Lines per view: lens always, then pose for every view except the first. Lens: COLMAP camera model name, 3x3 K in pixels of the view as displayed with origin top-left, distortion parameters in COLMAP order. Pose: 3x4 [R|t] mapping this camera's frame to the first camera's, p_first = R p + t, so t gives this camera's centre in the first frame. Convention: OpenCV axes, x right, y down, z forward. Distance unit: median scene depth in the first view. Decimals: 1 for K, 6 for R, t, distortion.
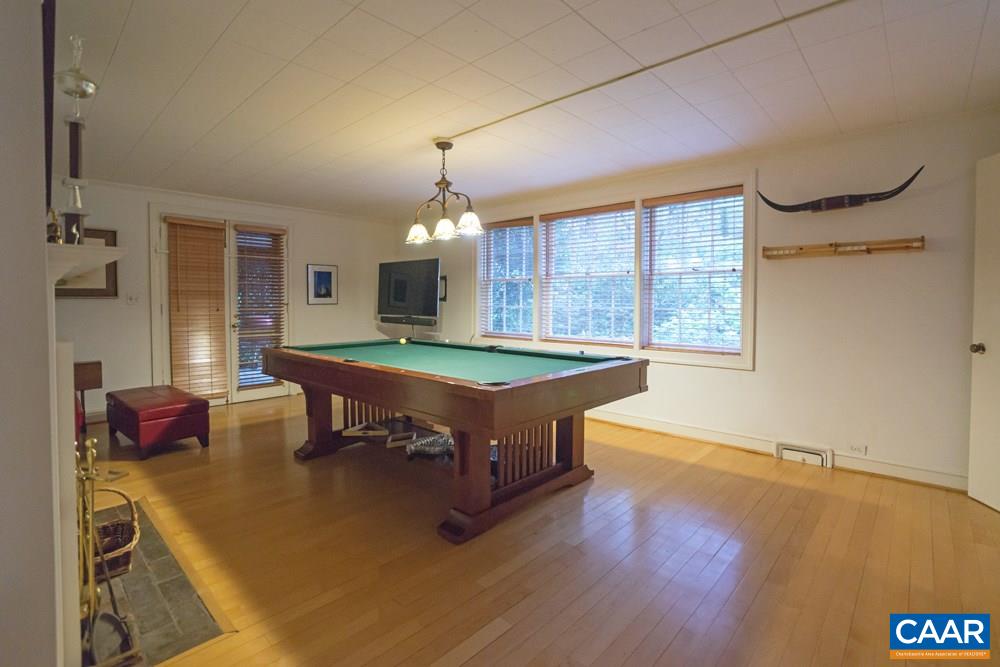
lens RADIAL K [[465.4, 0, 510.7], [0, 465.4, 314.1], [0, 0, 1]] dist [-0.060215, 0.025568]
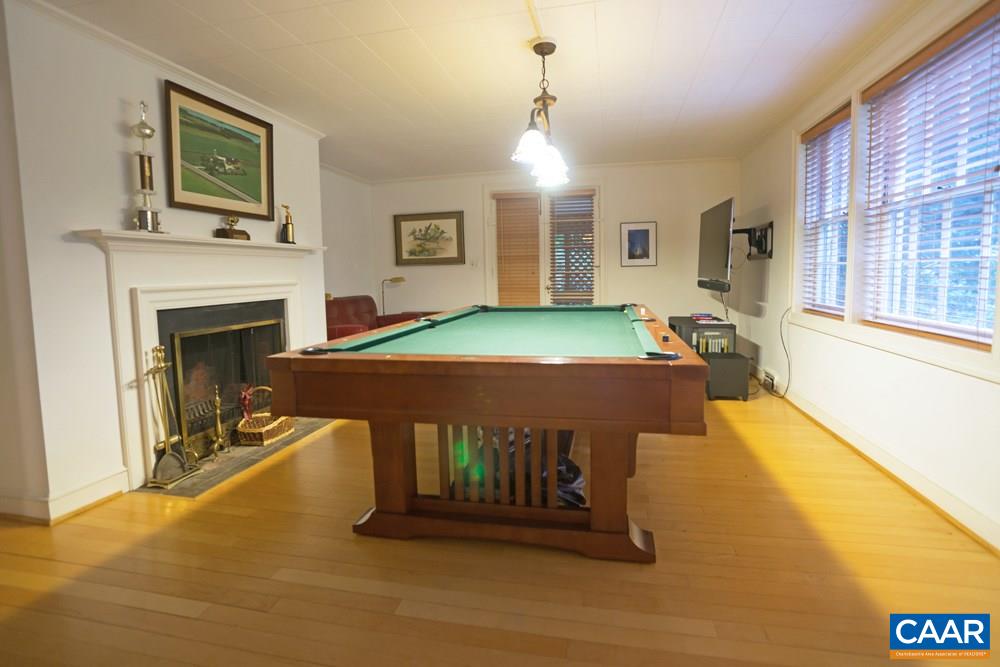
lens RADIAL K [[488.1, 0, 507.0], [0, 488.1, 315.7], [0, 0, 1]] dist [-0.096502, 0.055605]
pose [[0.512956, 0.062181, -0.856160, 0.333851], [-0.002730, 0.997486, 0.070809, 0.010796], [0.858411, -0.033985, 0.511836, 0.340019]]
